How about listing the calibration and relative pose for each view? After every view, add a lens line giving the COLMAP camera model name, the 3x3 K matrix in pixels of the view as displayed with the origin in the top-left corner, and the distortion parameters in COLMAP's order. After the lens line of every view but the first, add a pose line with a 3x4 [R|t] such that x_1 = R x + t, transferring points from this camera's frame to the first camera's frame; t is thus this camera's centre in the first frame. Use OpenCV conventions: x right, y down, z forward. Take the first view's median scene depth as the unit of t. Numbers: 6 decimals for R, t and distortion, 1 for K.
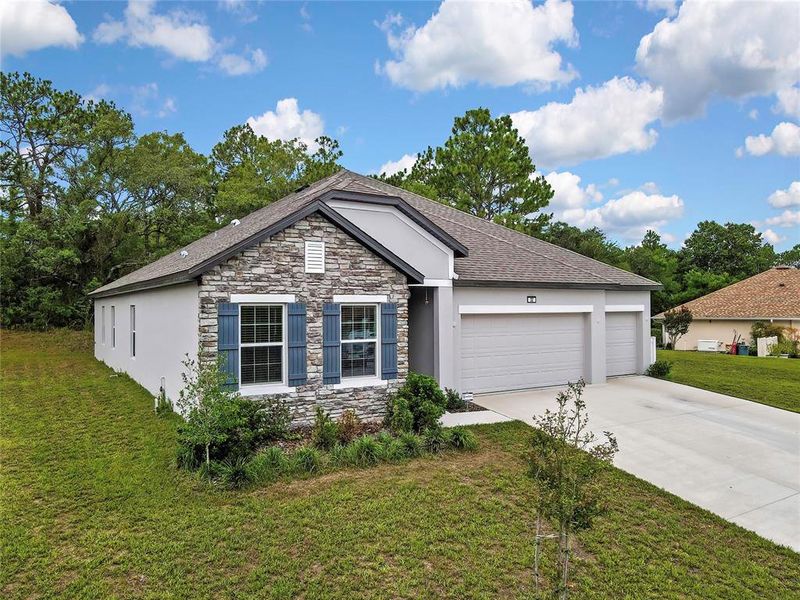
lens RADIAL K [[604.0, 0, 398.1], [0, 604.0, 288.6], [0, 0, 1]] dist [0.008763, 0.005673]
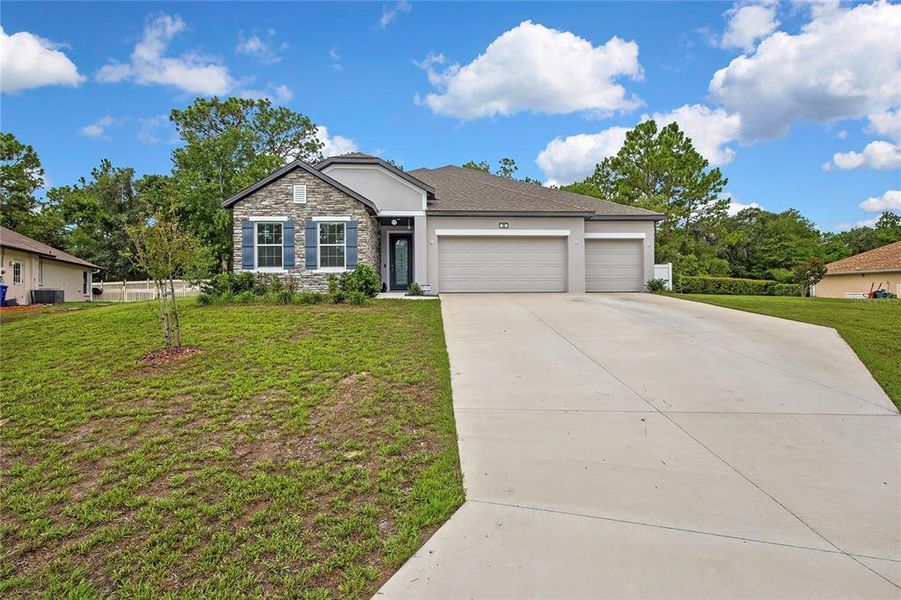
lens RADIAL K [[399.2, 0, 454.6], [0, 399.2, 294.6], [0, 0, 1]] dist [-0.012026, 0.000152]
pose [[0.872436, -0.009297, -0.488639, 0.780376], [0.017305, 0.999780, 0.011876, 0.222690], [0.488421, -0.018817, 0.872405, 0.231707]]
